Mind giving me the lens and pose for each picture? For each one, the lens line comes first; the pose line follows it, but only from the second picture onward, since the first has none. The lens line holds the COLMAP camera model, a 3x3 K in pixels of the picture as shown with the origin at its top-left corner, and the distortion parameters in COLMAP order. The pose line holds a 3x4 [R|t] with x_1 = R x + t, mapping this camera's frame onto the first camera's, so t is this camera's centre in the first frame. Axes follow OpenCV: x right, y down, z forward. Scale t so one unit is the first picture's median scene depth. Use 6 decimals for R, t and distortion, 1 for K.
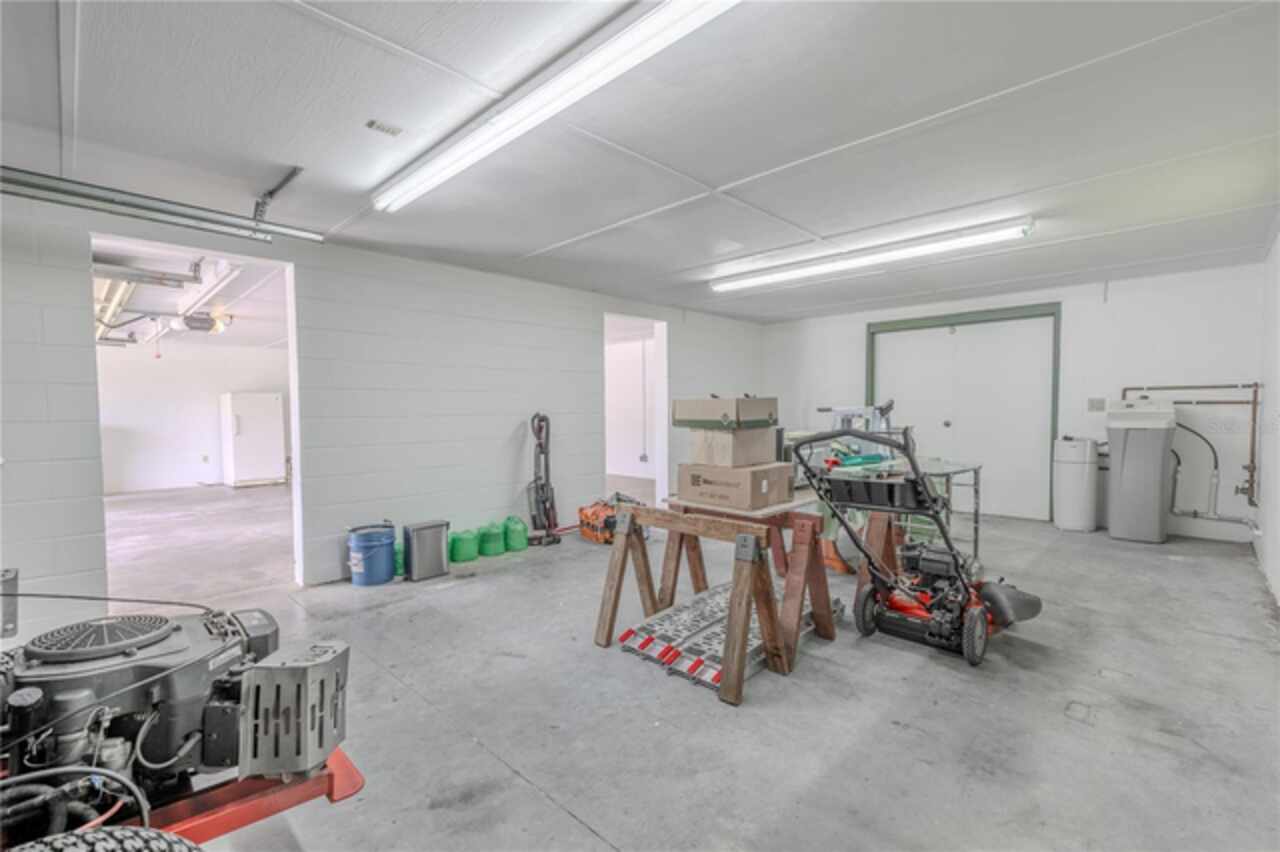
lens RADIAL K [[547.9, 0, 644.0], [0, 547.9, 431.7], [0, 0, 1]] dist [0.001788, 0.000518]
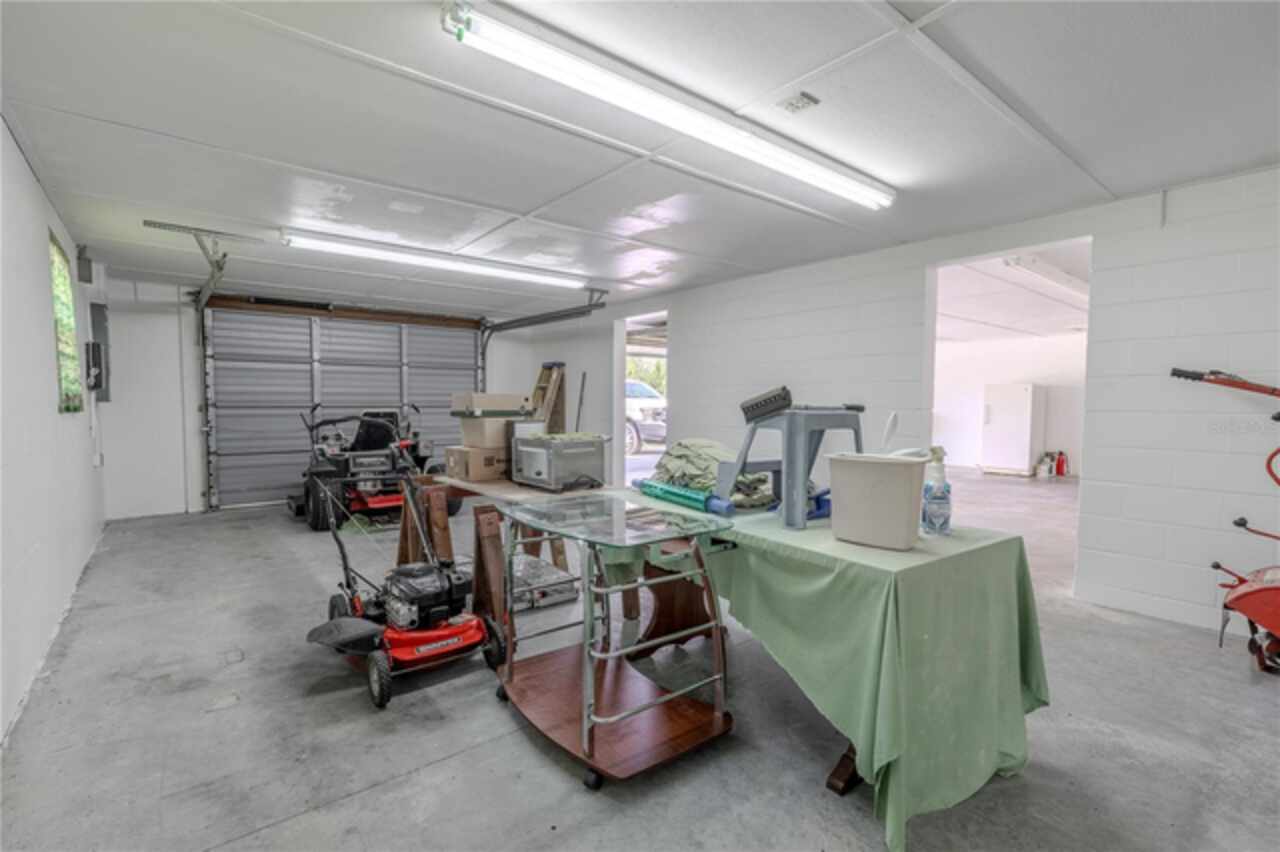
lens RADIAL K [[547.9, 0, 644.0], [0, 547.9, 431.7], [0, 0, 1]] dist [0.001788, 0.000518]
pose [[-0.067203, 0.068211, -0.995405, 1.776616], [-0.039983, 0.996675, 0.070997, -0.101214], [0.996938, 0.044570, -0.064253, 1.828973]]
